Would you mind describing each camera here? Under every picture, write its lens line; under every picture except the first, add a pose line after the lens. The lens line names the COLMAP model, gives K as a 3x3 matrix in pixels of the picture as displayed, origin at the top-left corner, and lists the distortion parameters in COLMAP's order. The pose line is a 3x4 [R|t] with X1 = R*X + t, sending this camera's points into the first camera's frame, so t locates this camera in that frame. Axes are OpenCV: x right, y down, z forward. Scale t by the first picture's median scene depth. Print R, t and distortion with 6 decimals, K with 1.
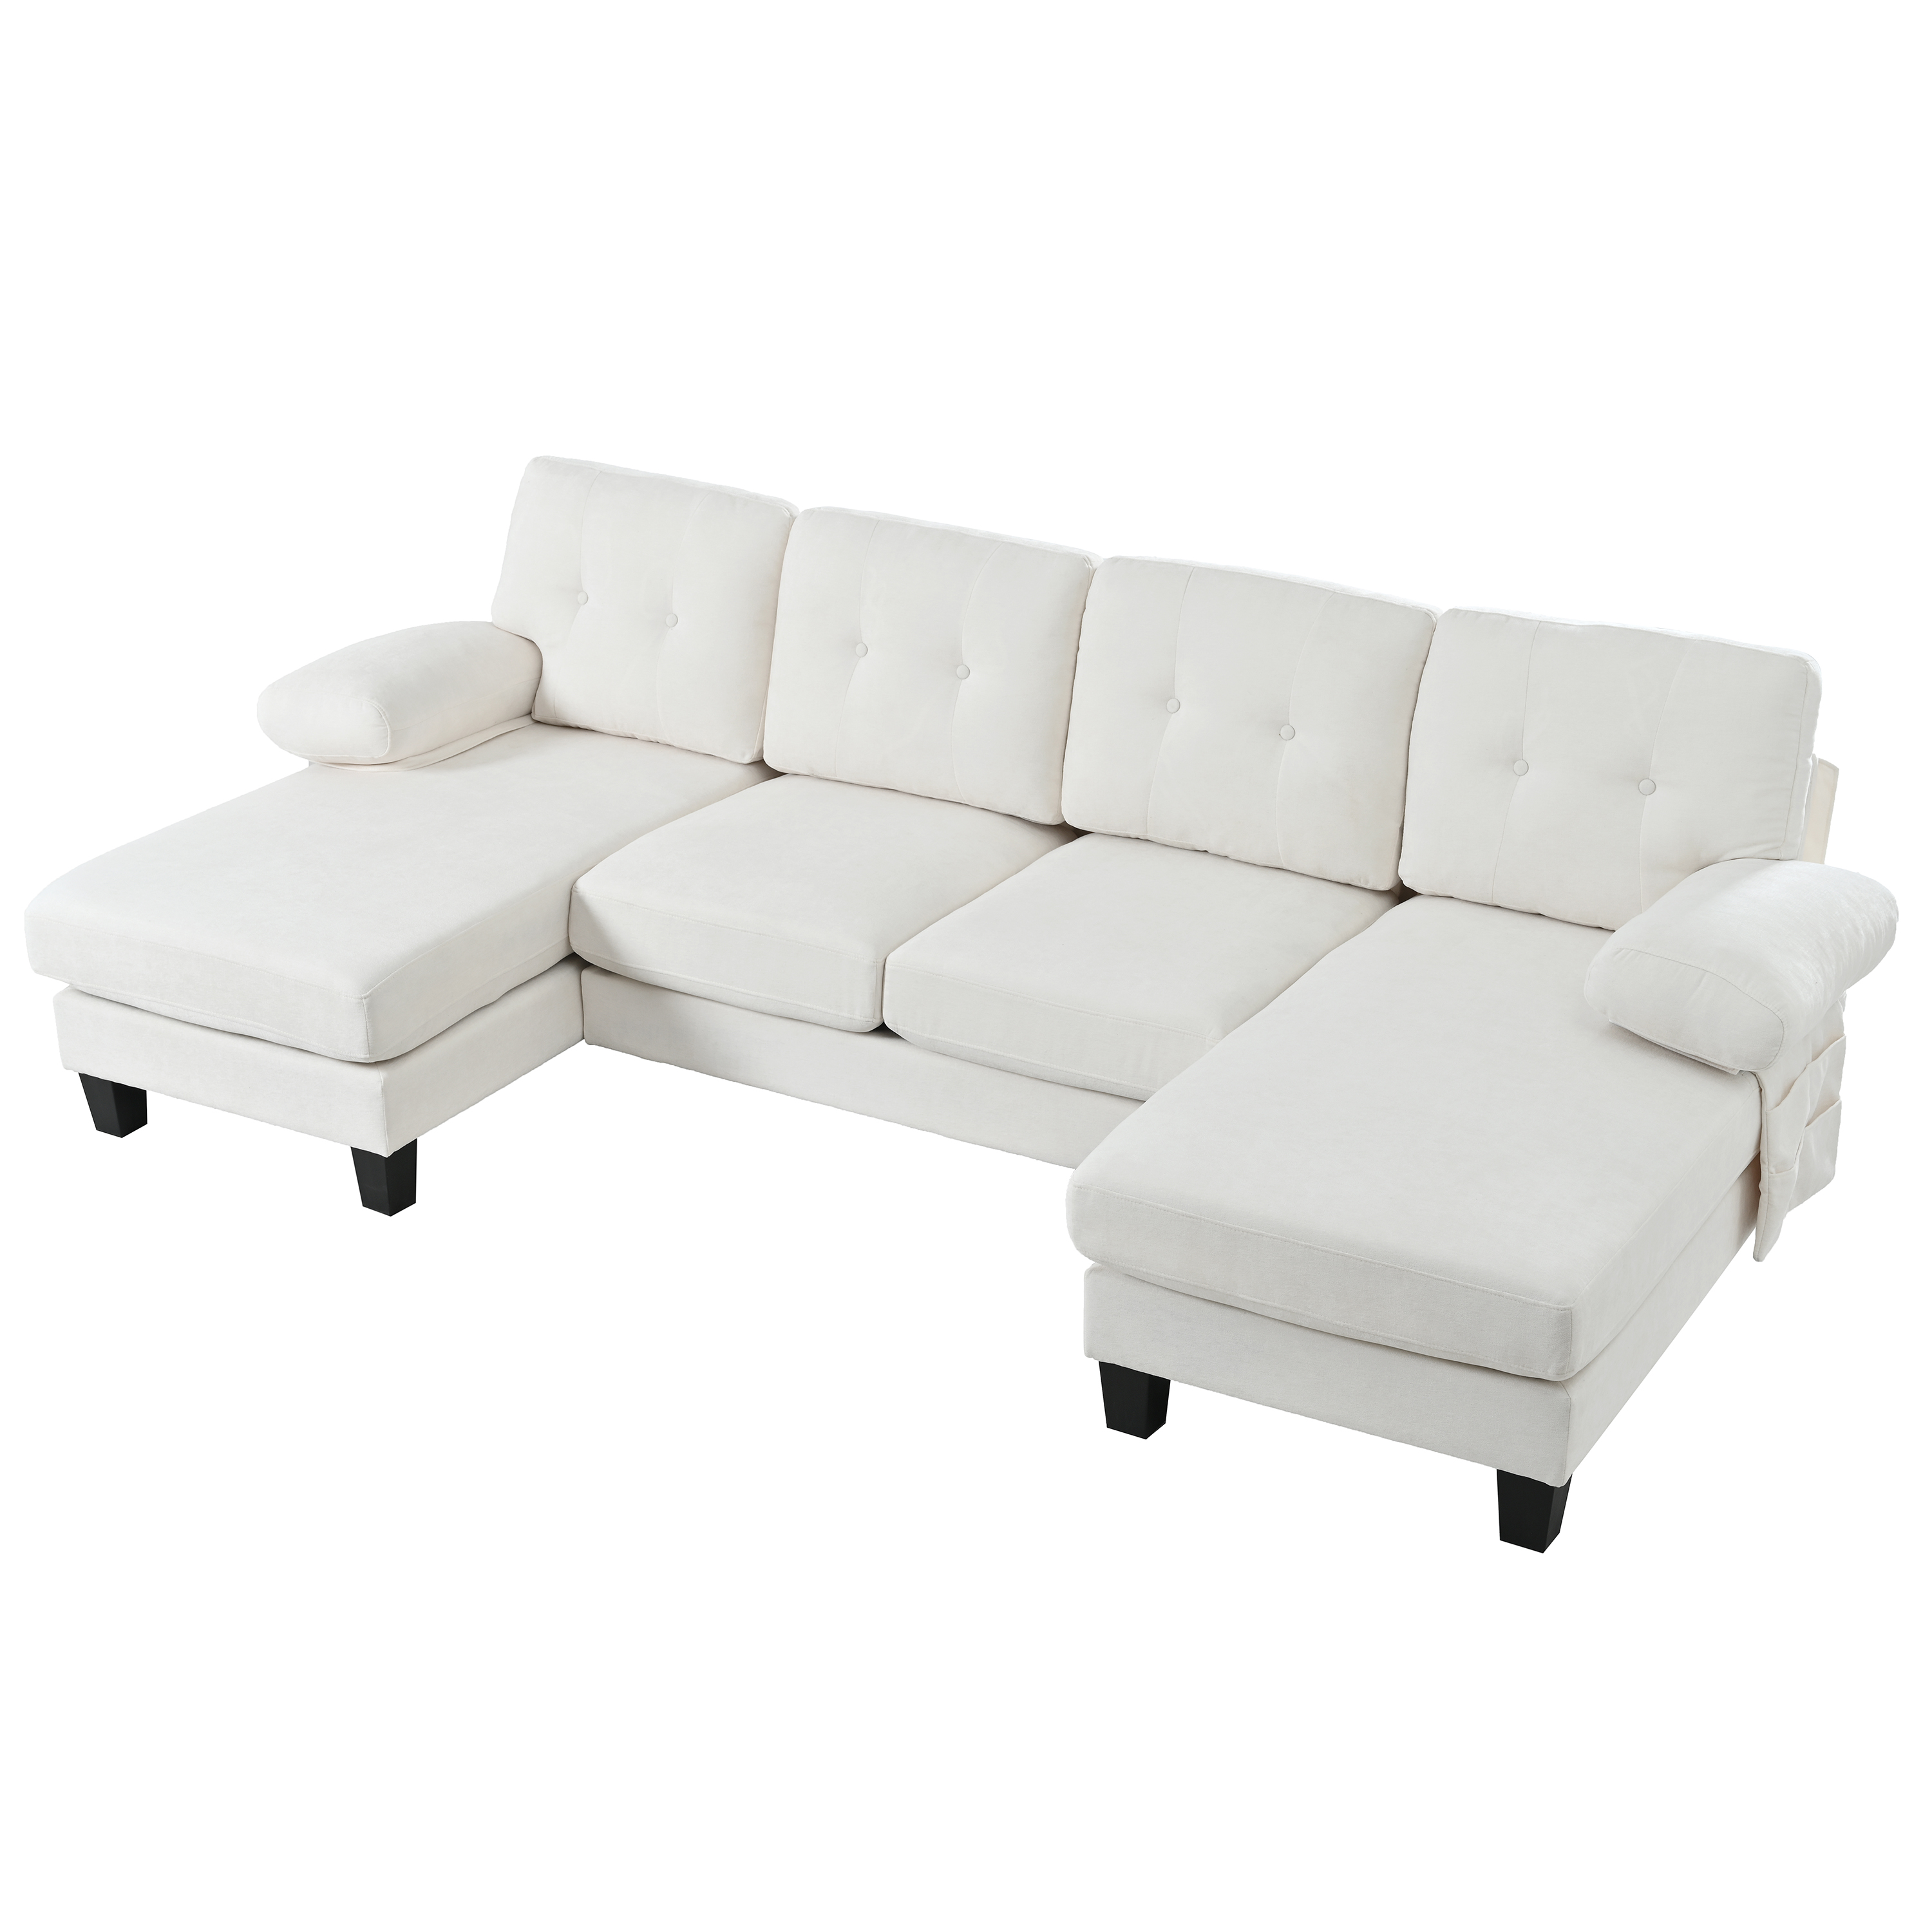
lens RADIAL K [[3071.4, 0, 966.0], [0, 3071.4, 966.0], [0, 0, 1]] dist [-0.075913, -0.077015]
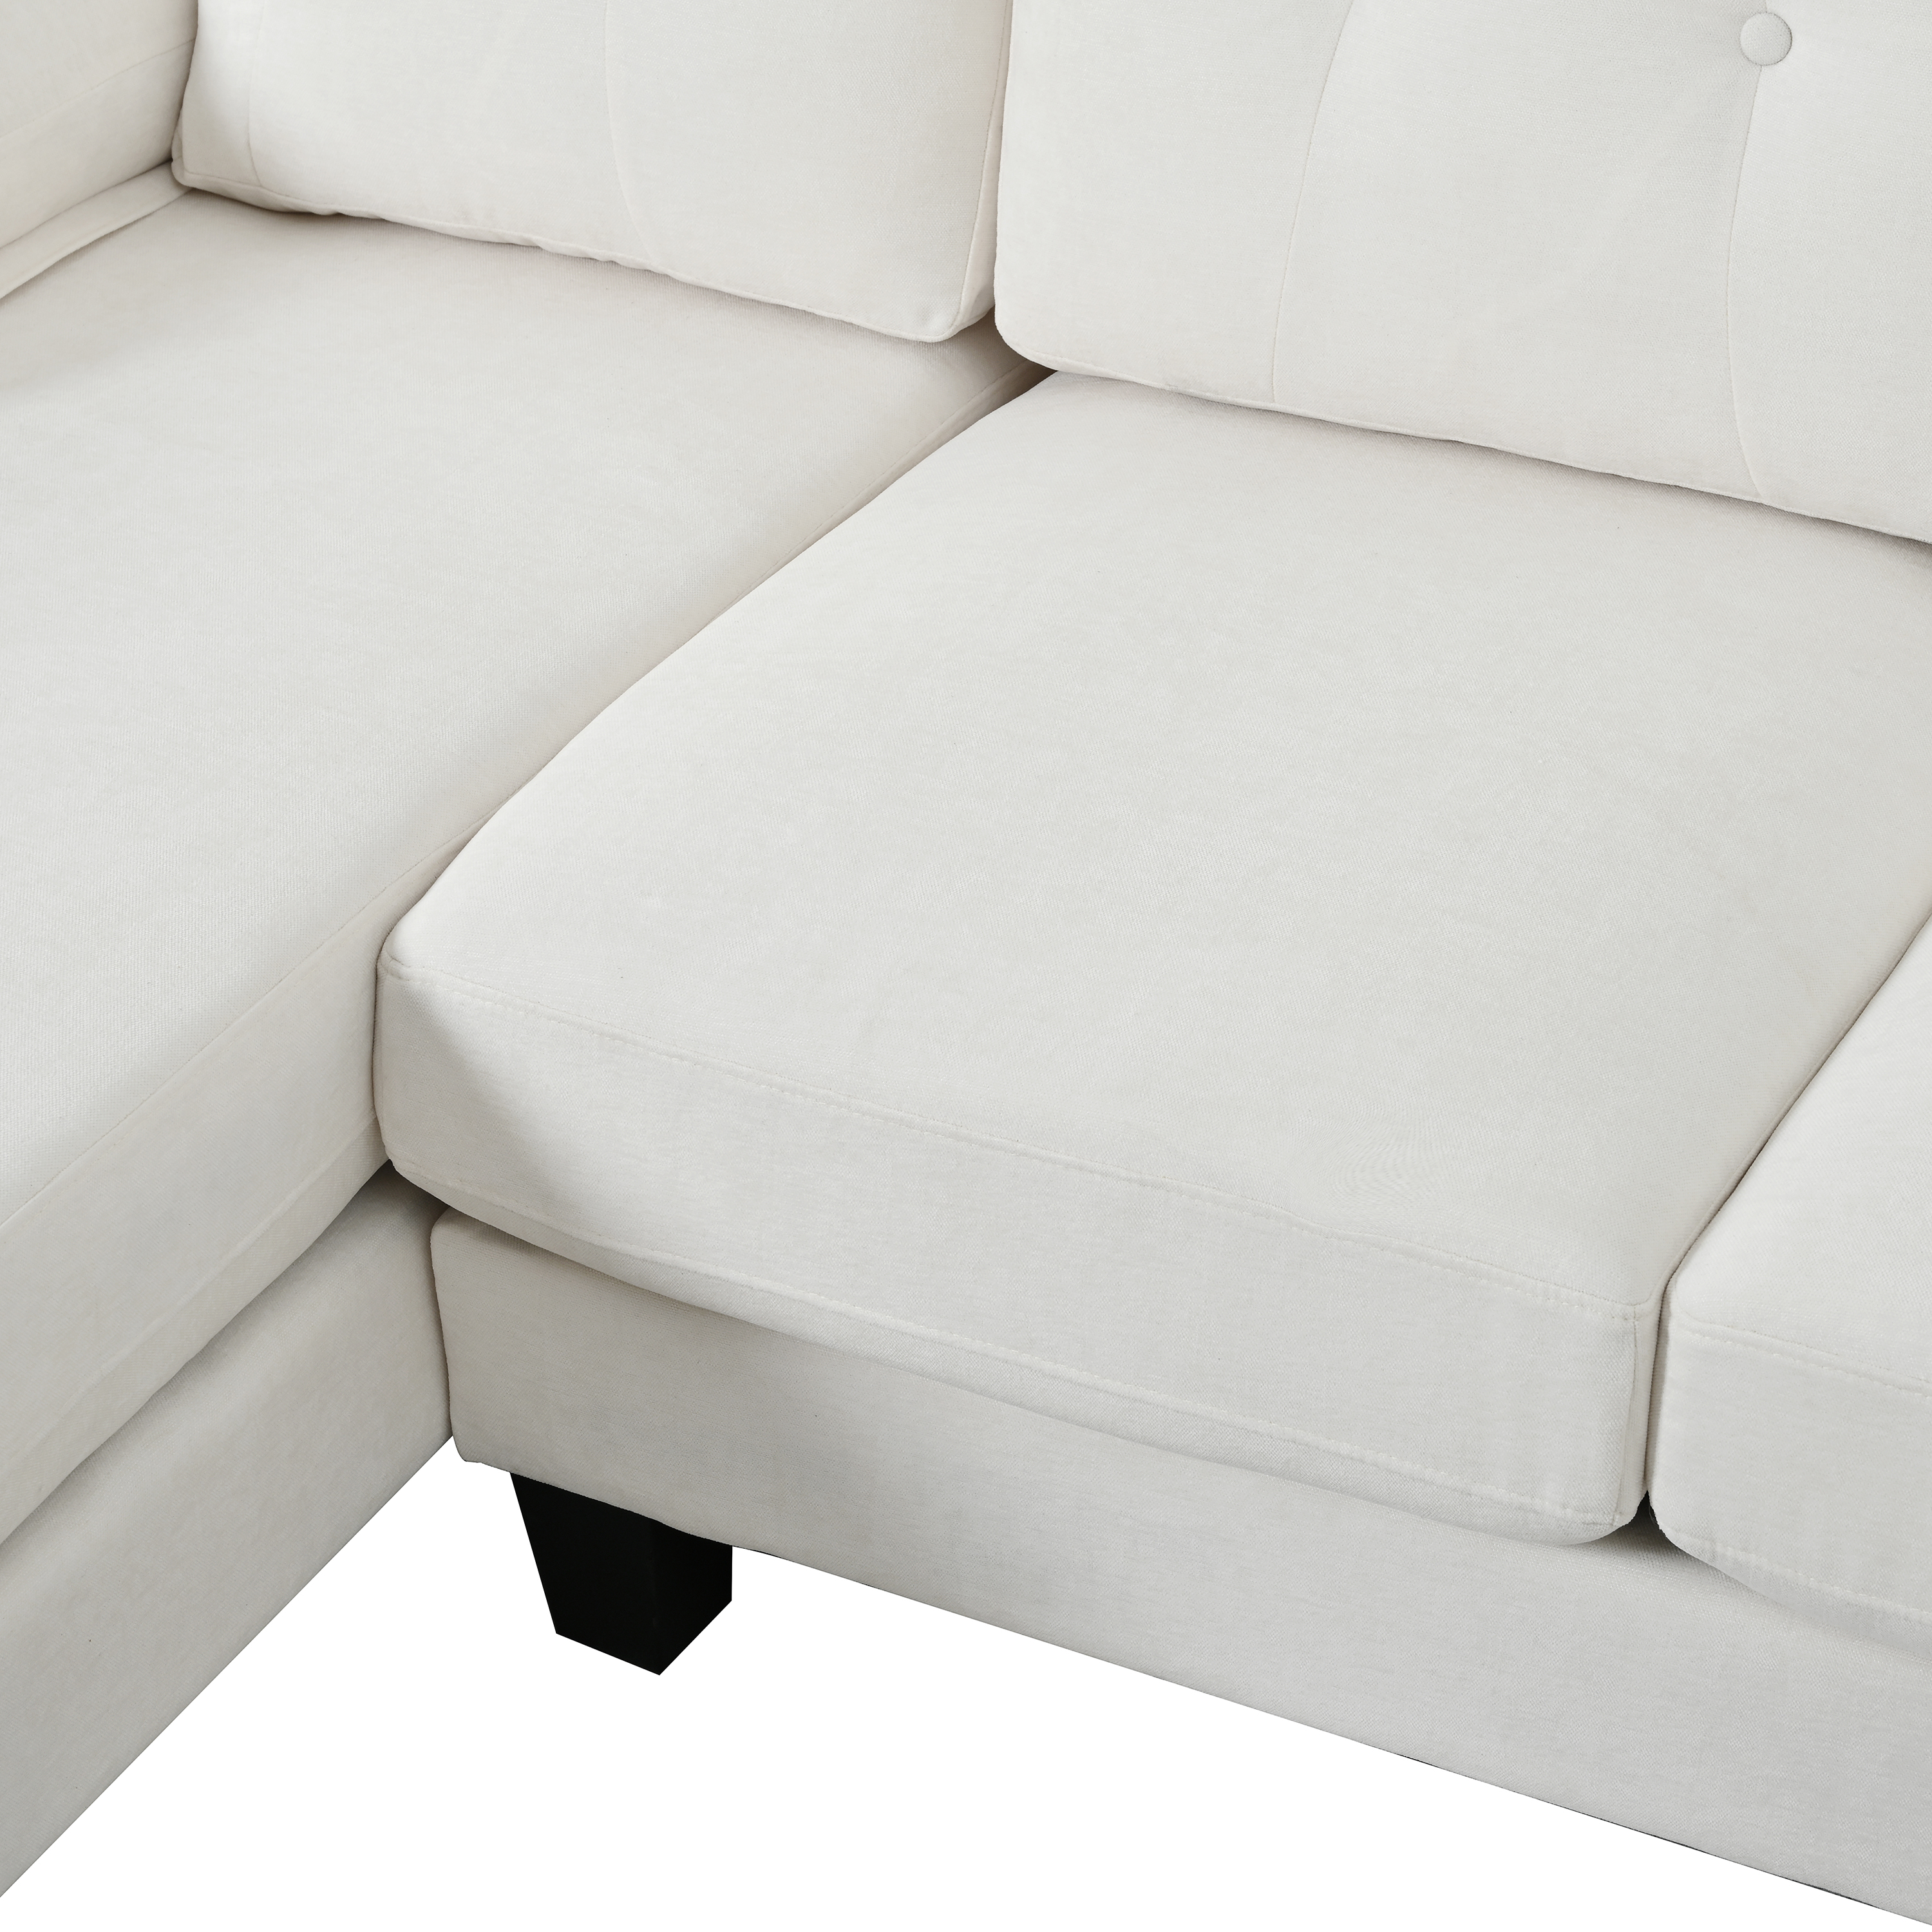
lens RADIAL K [[5743.3, 0, 1252.8], [0, 5743.3, 966.1], [0, 0, 1]] dist [0.007903, -0.016145]
pose [[0.998093, -0.051773, 0.033609, -0.065004], [0.046643, 0.989235, 0.138705, -0.084104], [-0.040429, -0.136873, 0.989763, 0.470287]]
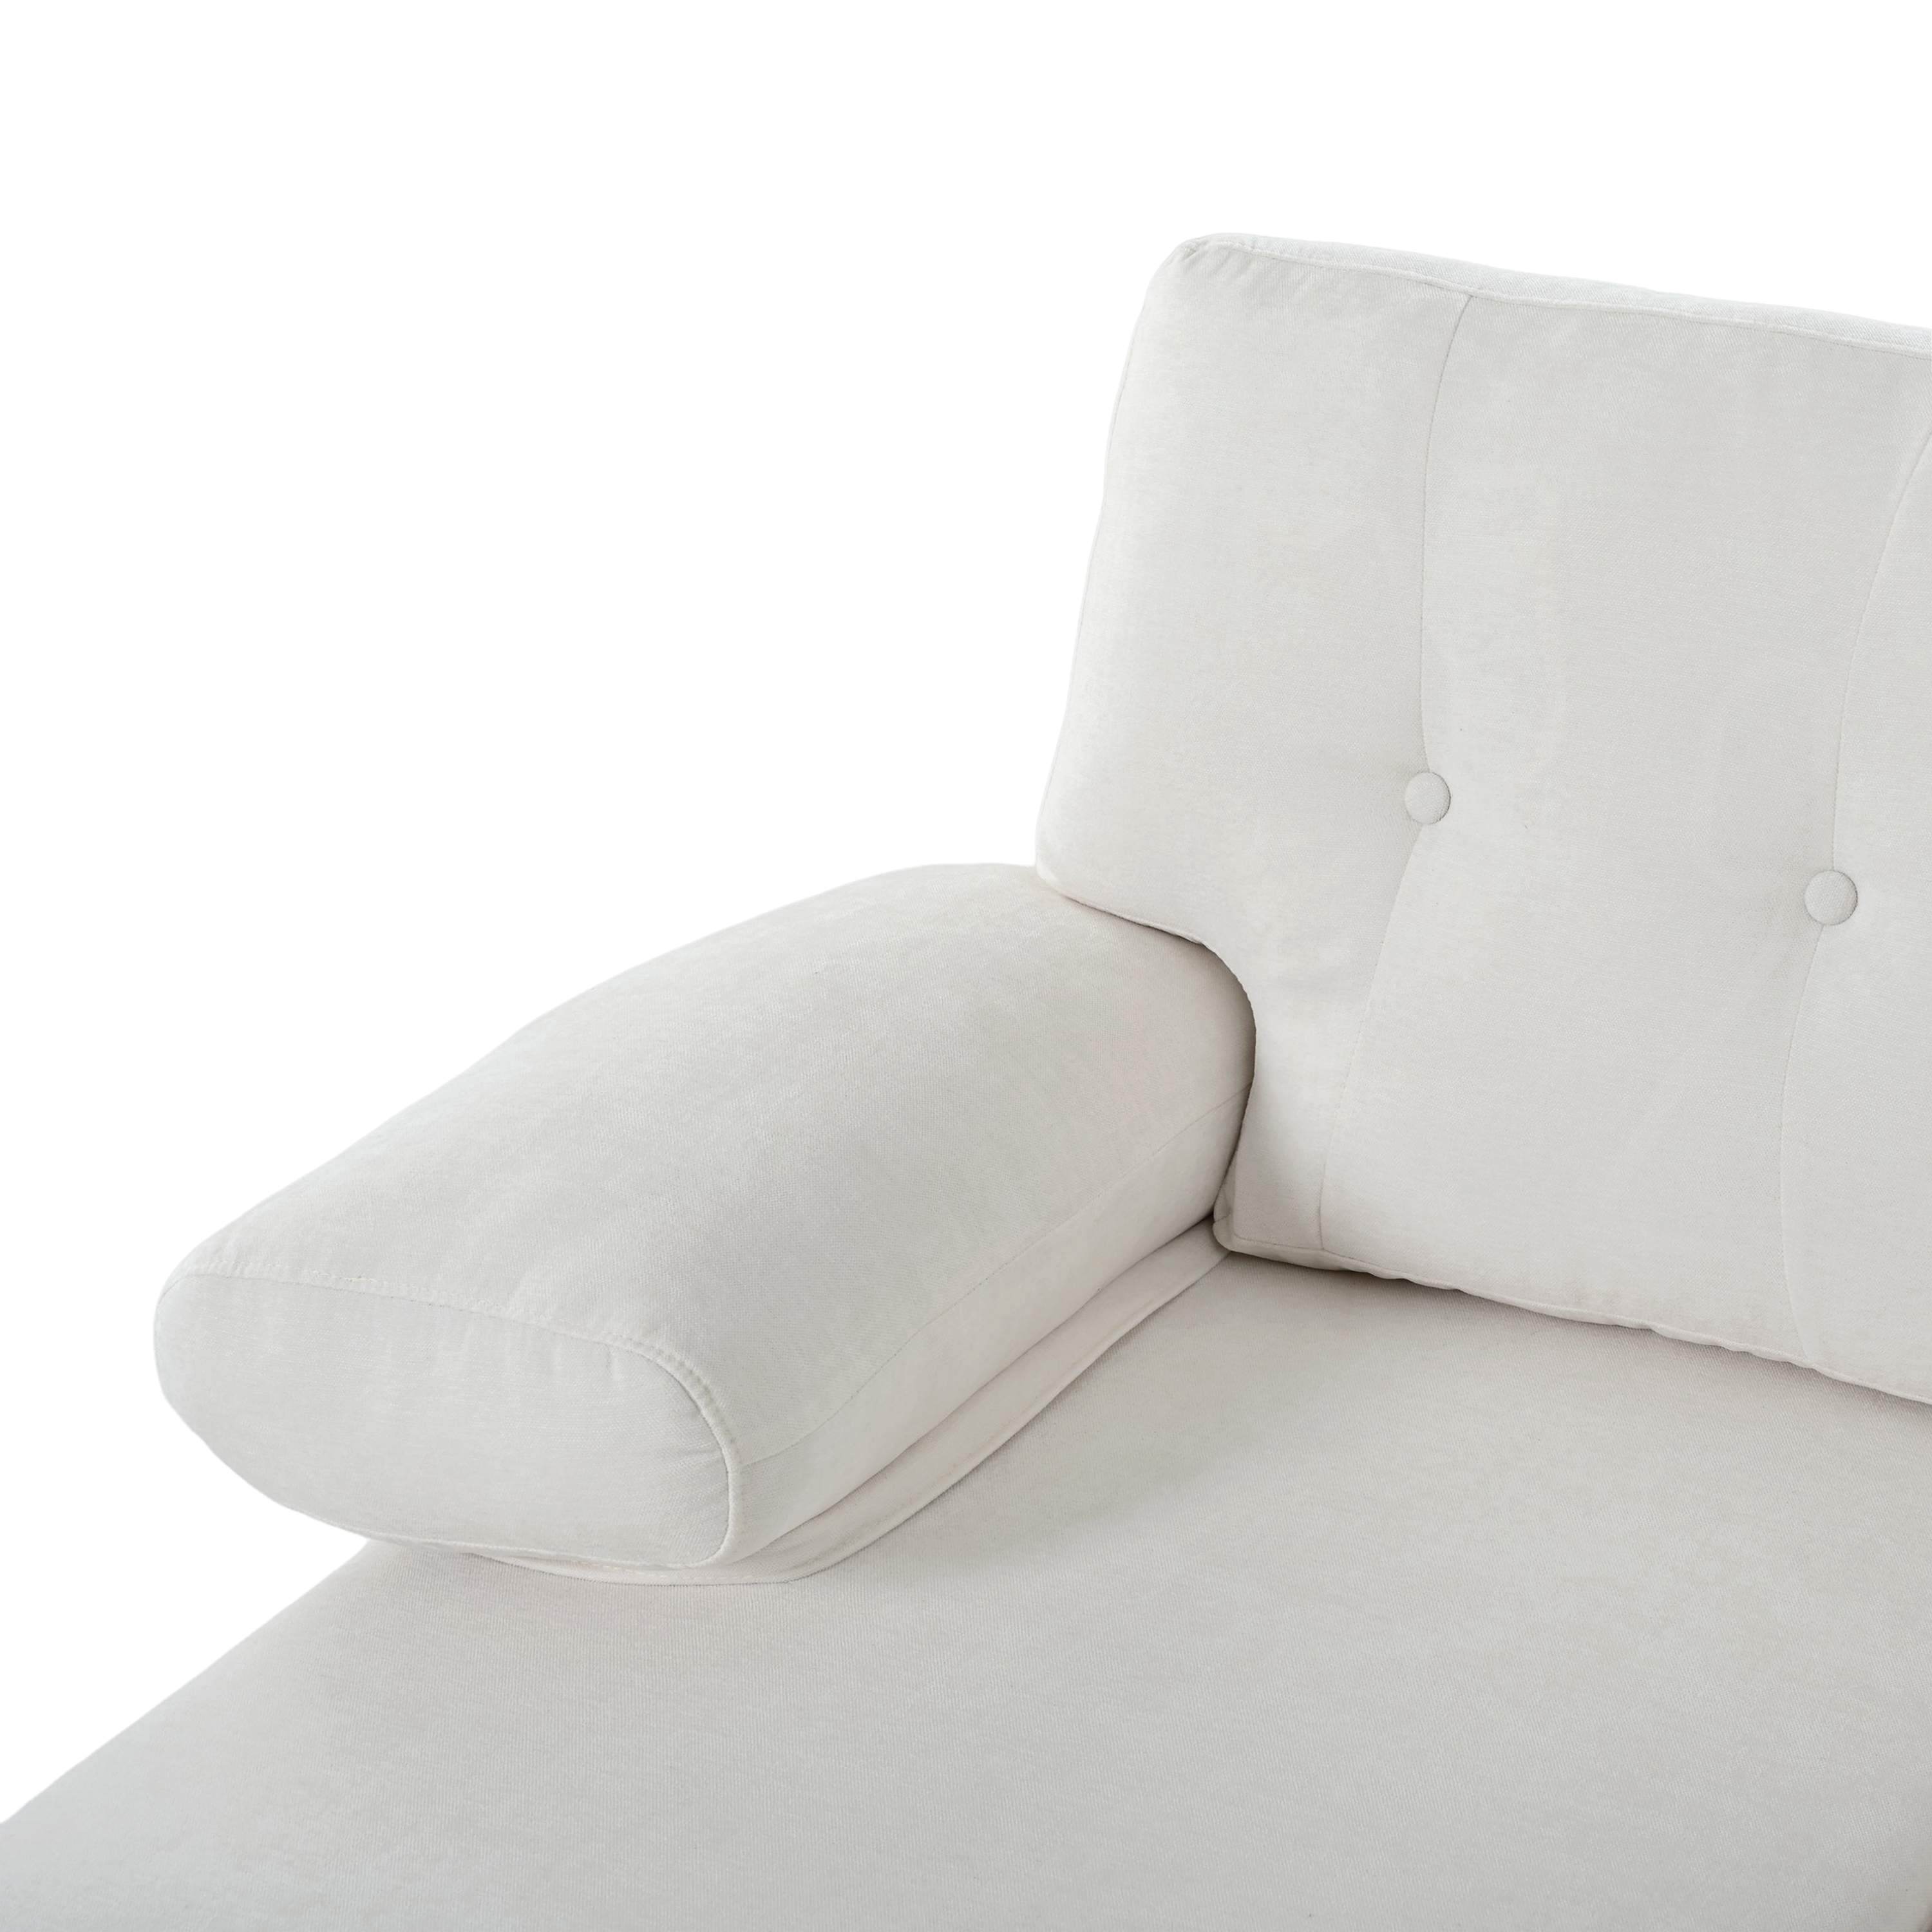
lens RADIAL K [[5062.2, 0, 966.0], [0, 5062.2, 966.0], [0, 0, 1]] dist [-0.500066, 1.474667]
pose [[0.995263, -0.045893, -0.085709, -0.134949], [0.045683, 0.998946, -0.004404, -0.111890], [0.085821, 0.000468, 0.996310, 0.614288]]
